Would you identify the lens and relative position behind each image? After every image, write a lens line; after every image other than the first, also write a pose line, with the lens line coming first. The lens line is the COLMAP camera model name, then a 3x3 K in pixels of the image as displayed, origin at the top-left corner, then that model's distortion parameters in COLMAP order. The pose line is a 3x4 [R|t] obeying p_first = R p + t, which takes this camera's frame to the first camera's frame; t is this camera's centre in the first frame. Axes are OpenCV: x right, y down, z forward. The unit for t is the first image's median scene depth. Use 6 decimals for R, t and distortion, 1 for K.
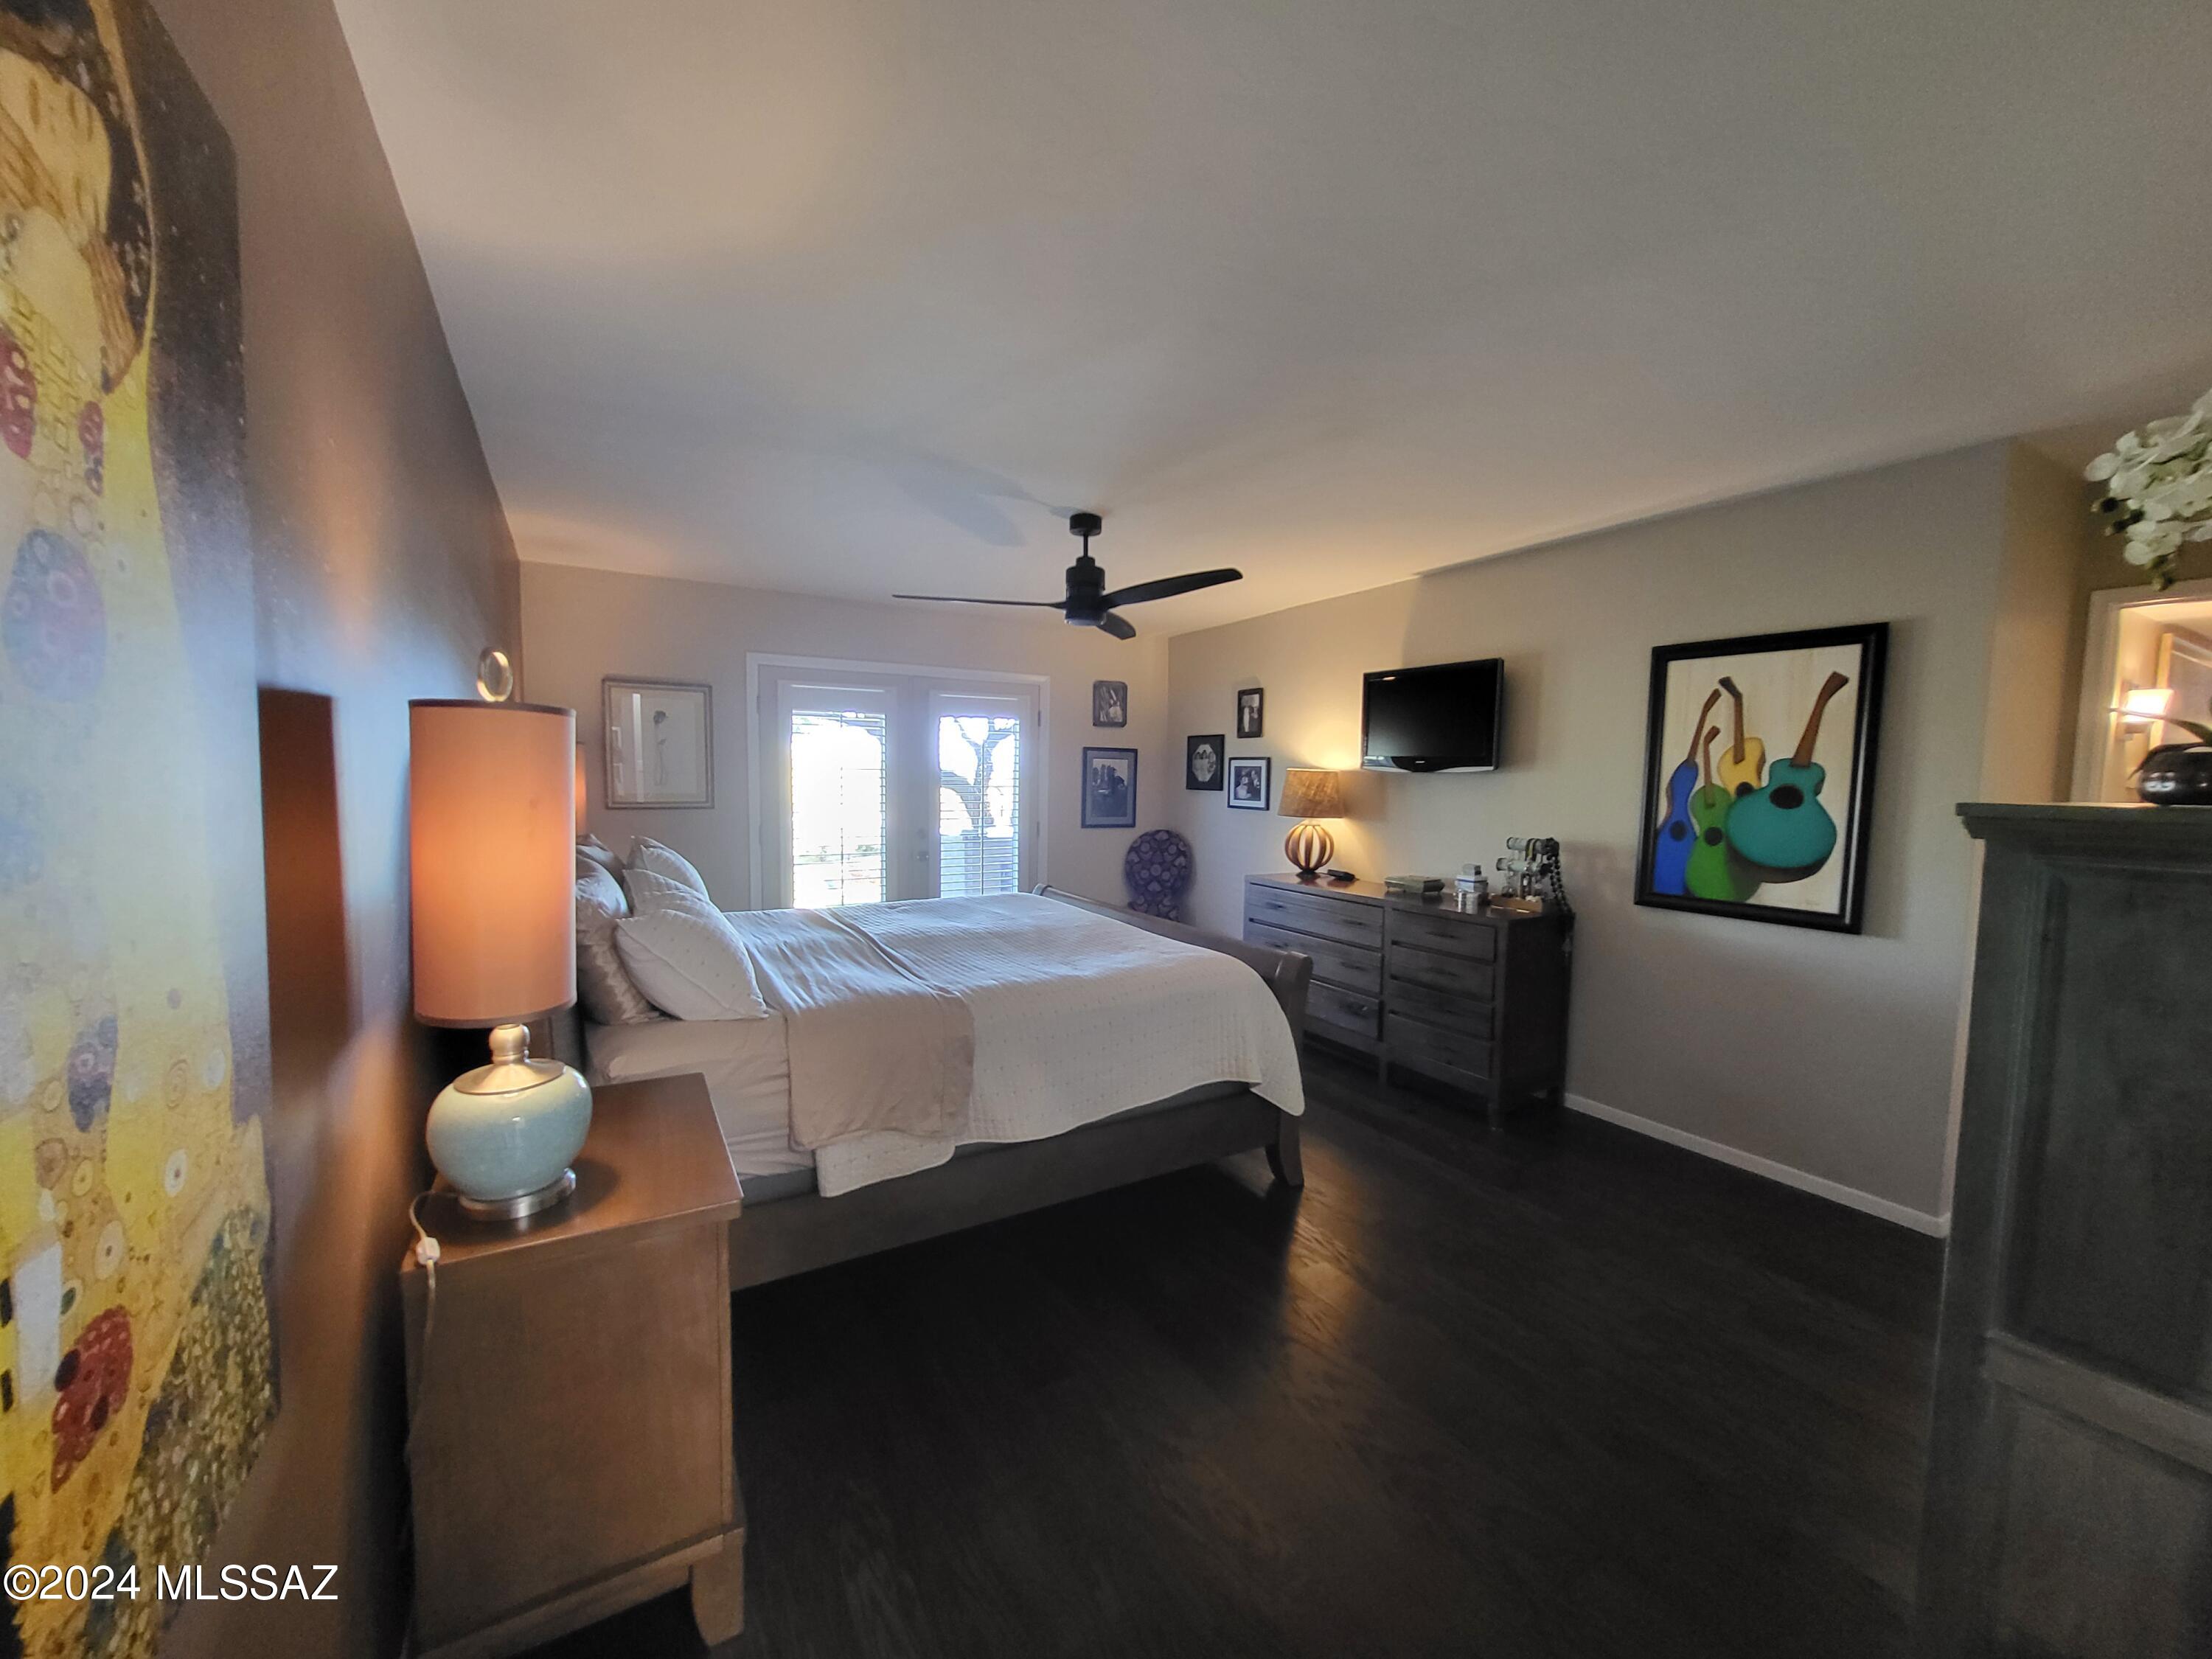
lens RADIAL K [[863.3, 0, 1104.6], [0, 863.3, 829.2], [0, 0, 1]] dist [0.001780, 0.000004]
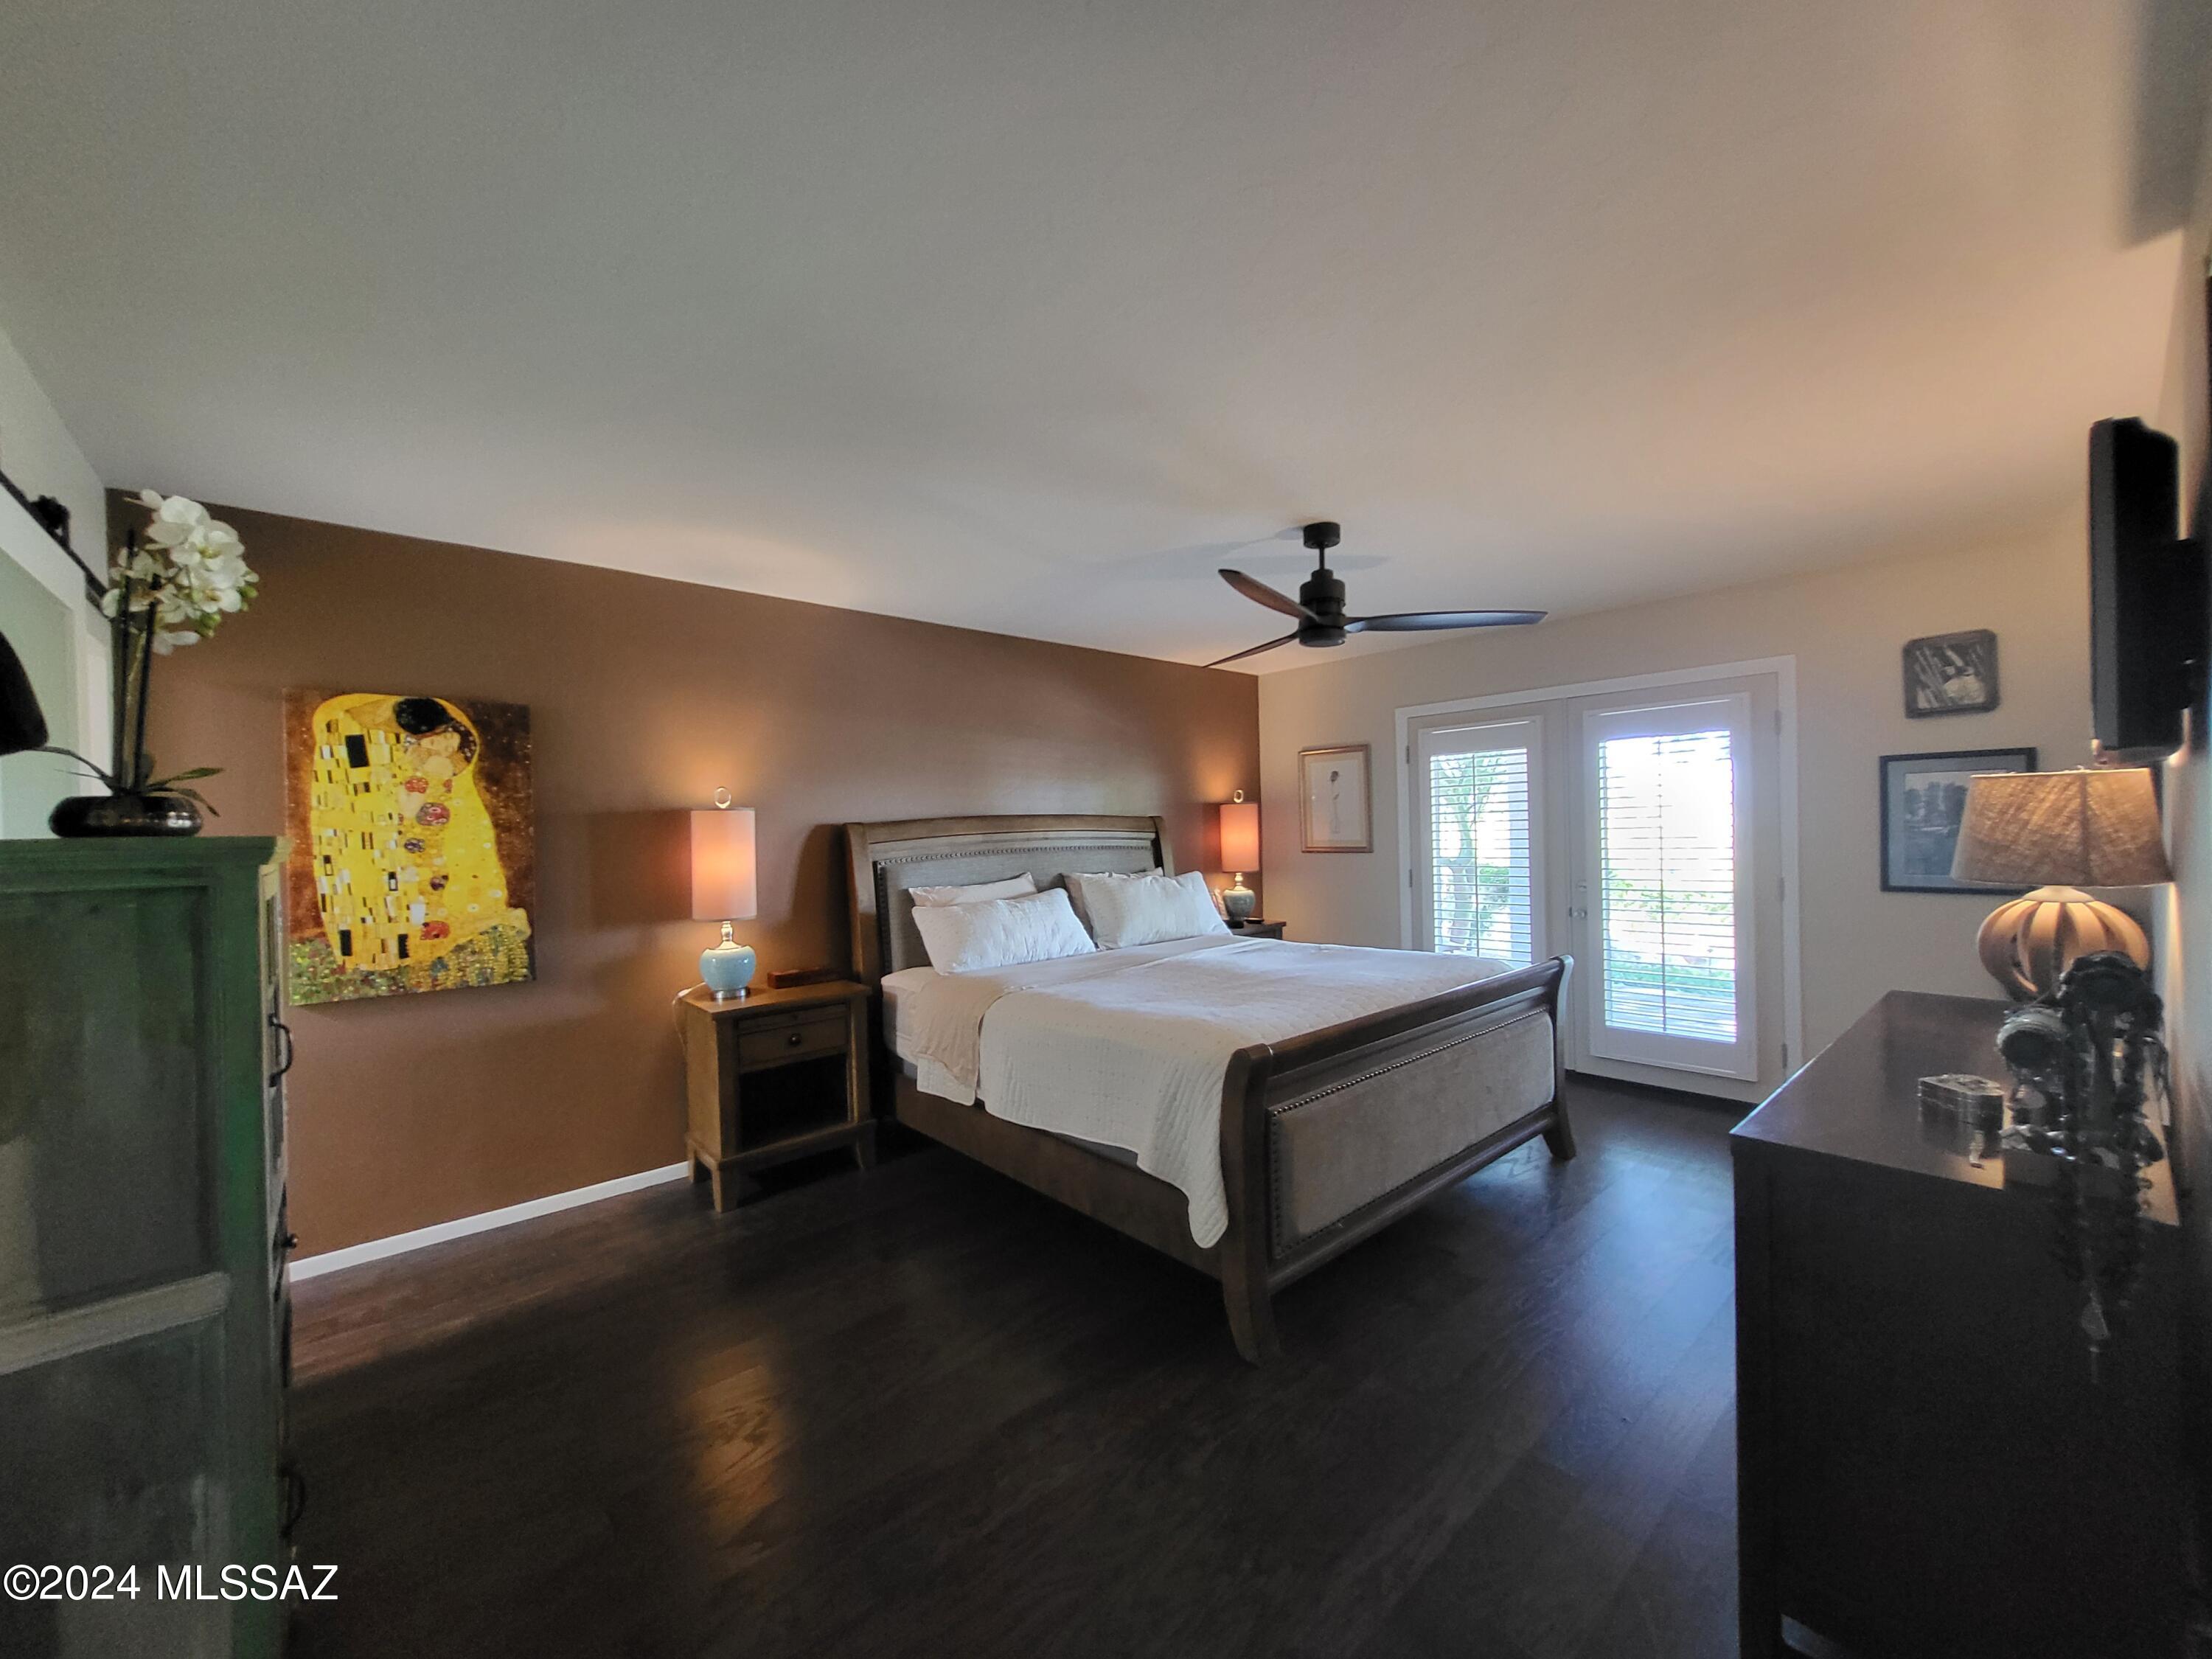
lens RADIAL K [[863.3, 0, 1100.8], [0, 863.3, 832.8], [0, 0, 1]] dist [0.001780, 0.000004]
pose [[0.178668, -0.017217, -0.983759, 0.483071], [-0.034683, 0.999115, -0.023785, -0.009426], [0.983298, 0.038369, 0.177913, 0.372739]]
